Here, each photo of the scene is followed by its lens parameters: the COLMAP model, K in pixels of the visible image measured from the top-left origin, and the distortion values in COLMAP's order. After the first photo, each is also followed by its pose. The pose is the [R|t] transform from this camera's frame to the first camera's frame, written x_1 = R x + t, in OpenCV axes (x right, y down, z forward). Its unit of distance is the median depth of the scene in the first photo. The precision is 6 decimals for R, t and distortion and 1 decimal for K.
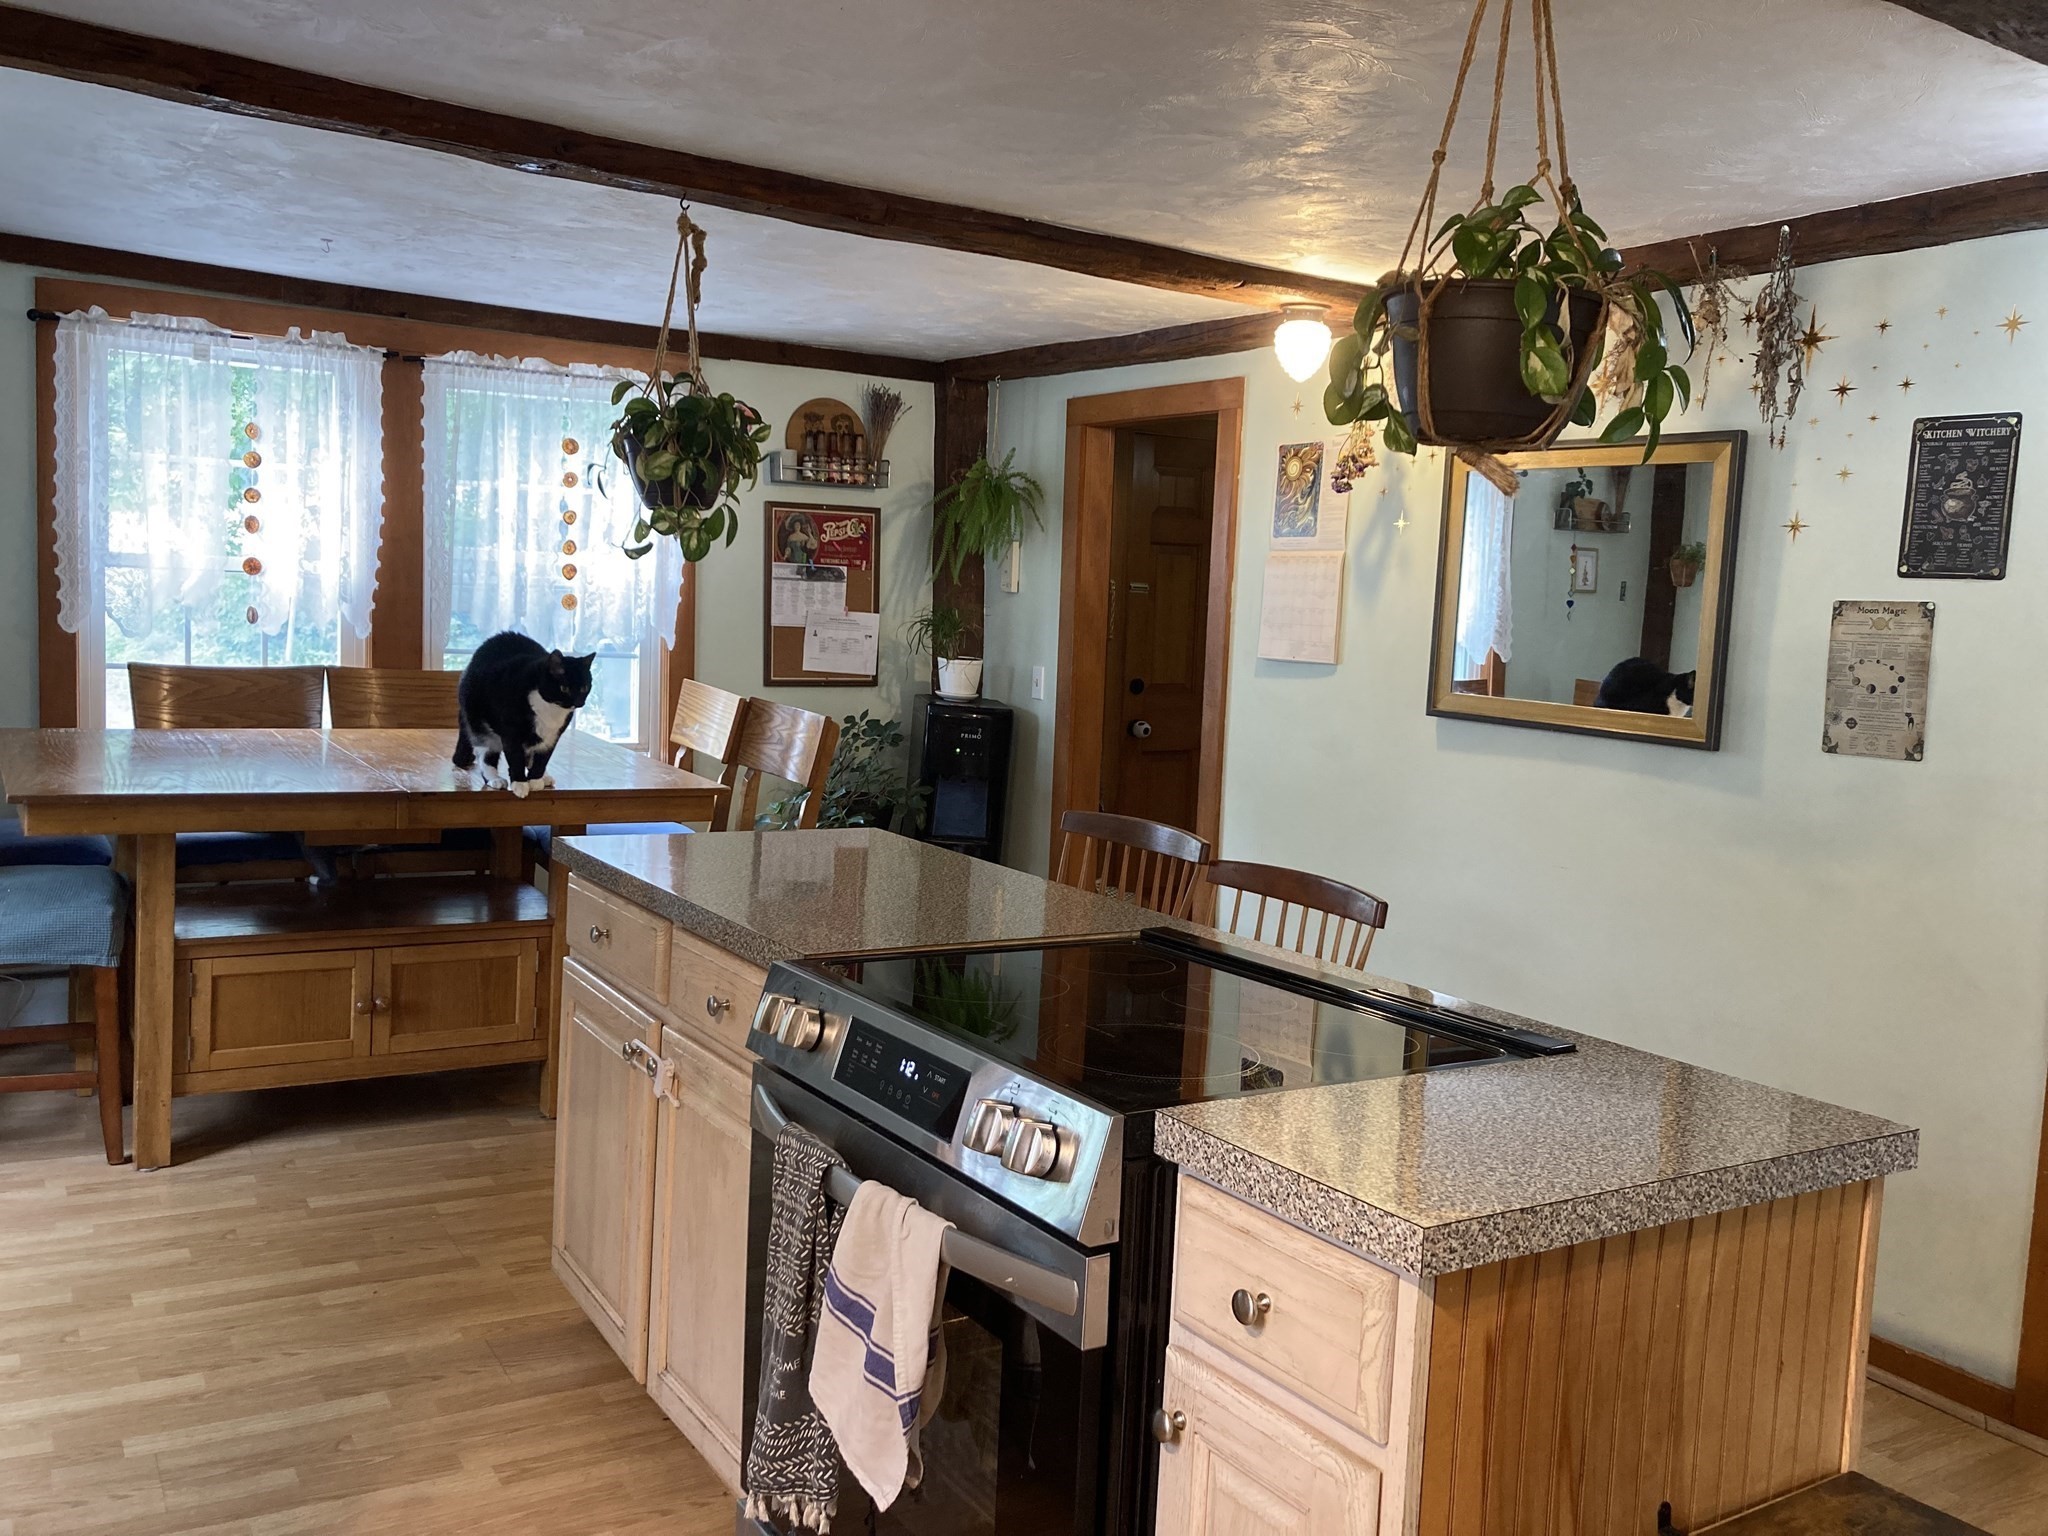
lens RADIAL K [[1738.7, 0, 1019.3], [0, 1738.7, 751.2], [0, 0, 1]] dist [0.053182, -0.040994]
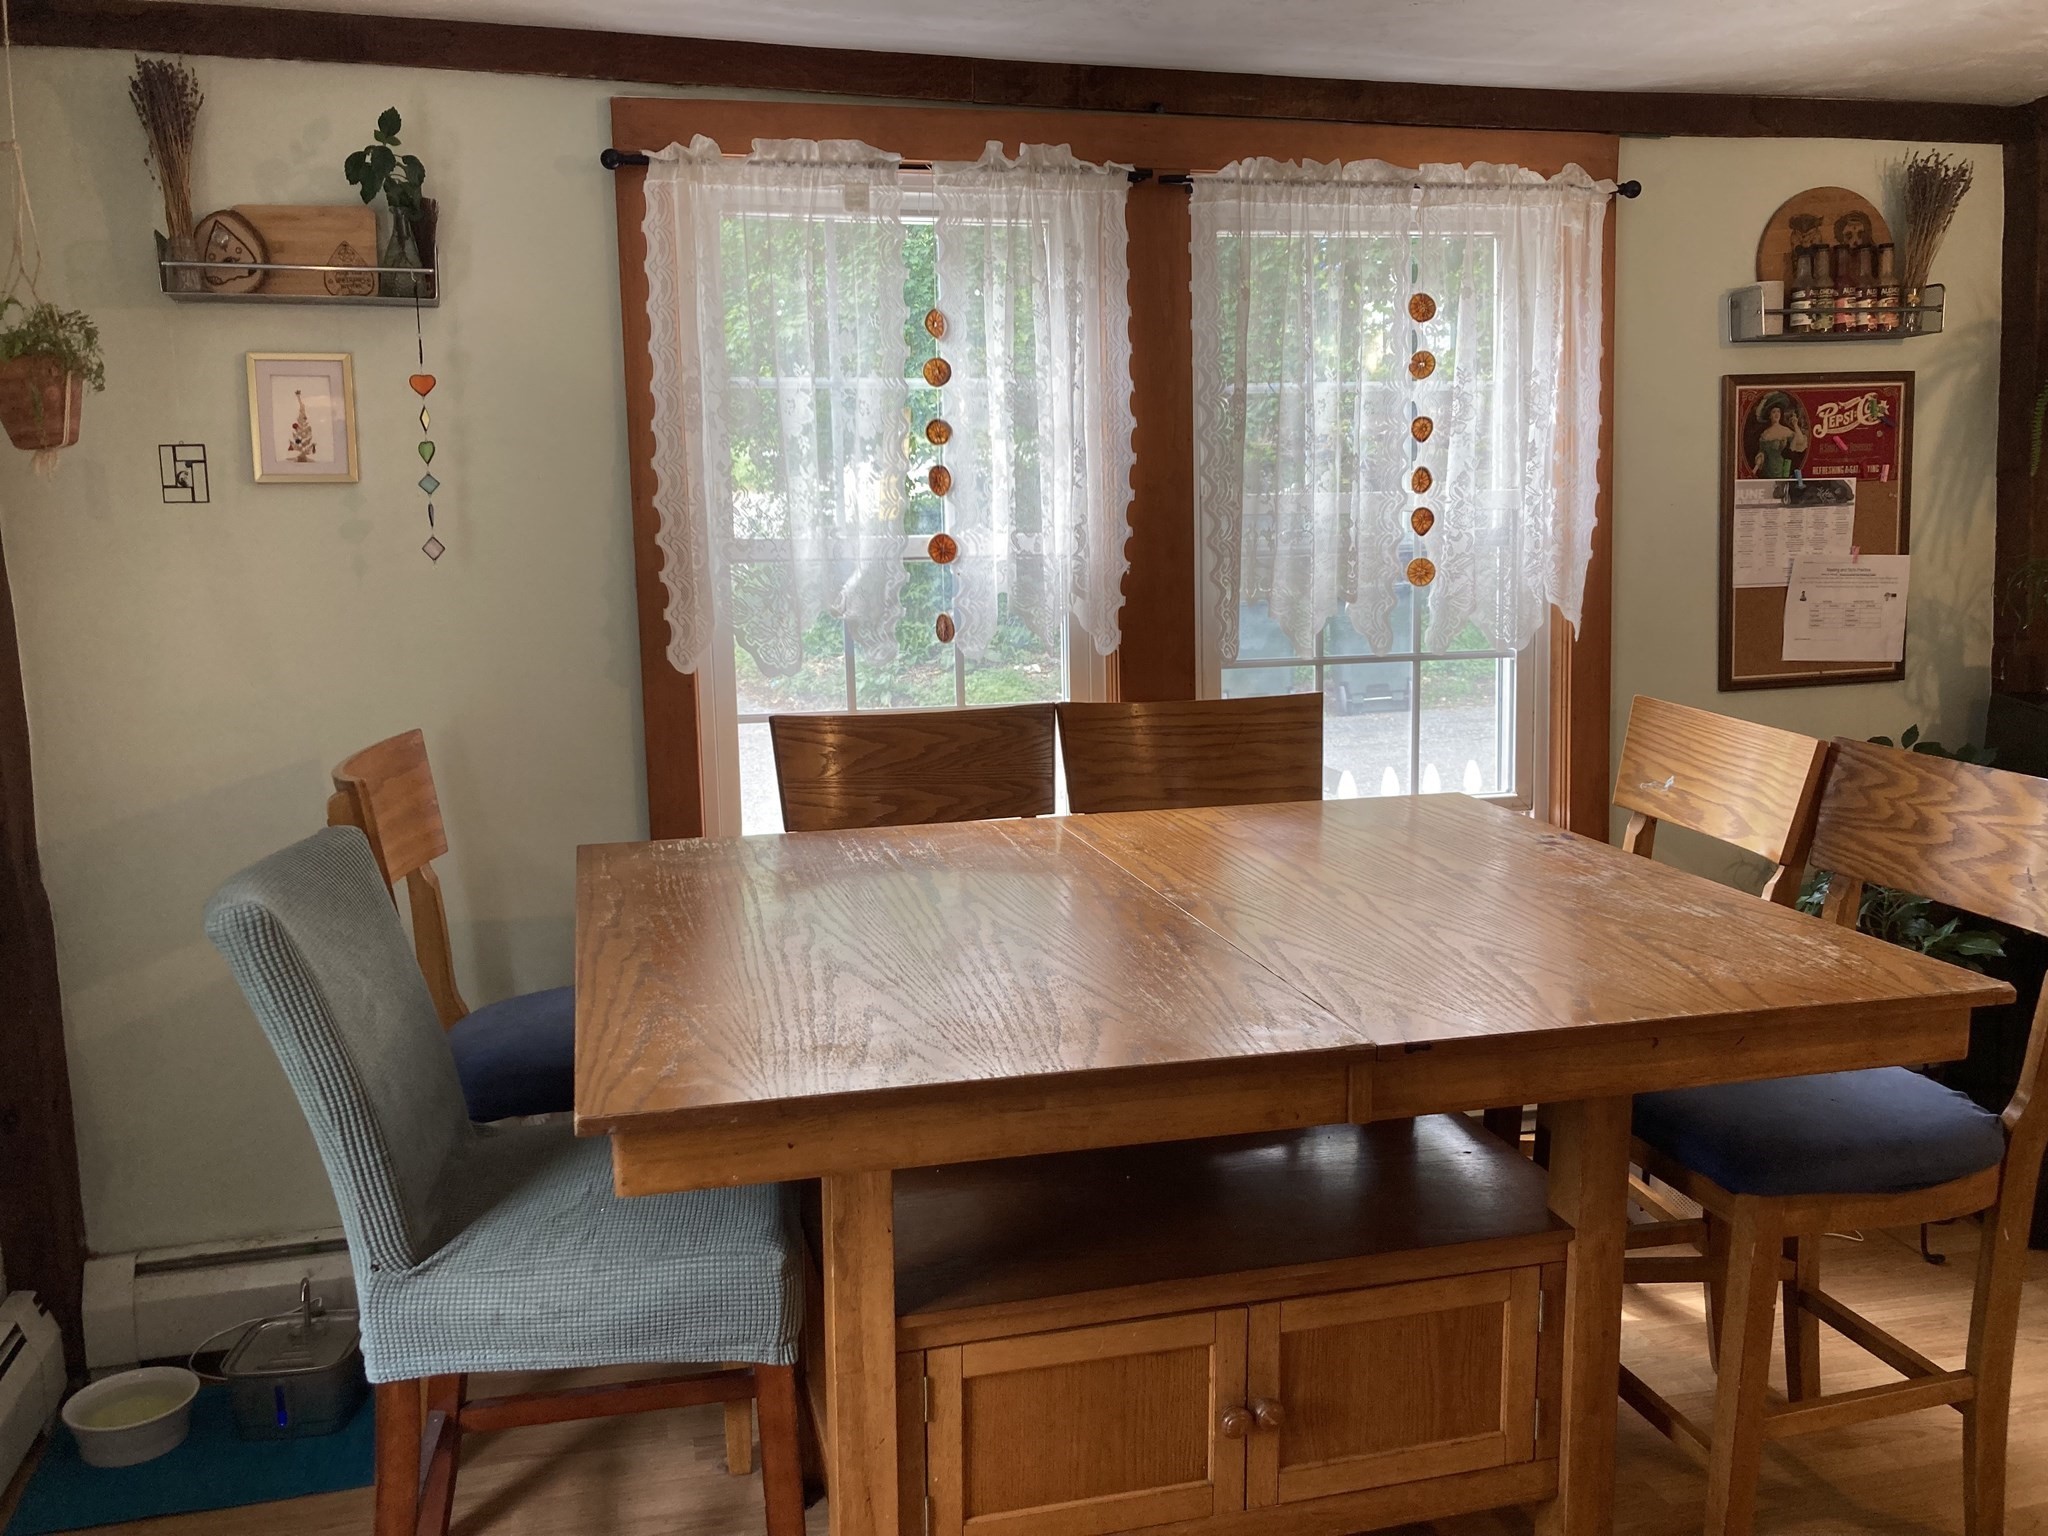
lens RADIAL K [[1738.7, 0, 1019.3], [0, 1738.7, 751.2], [0, 0, 1]] dist [0.053182, -0.040994]
pose [[0.952185, -0.026721, -0.304351, -0.219758], [0.037502, 0.998857, 0.029631, -0.049640], [0.303211, -0.039628, 0.952099, 0.409887]]
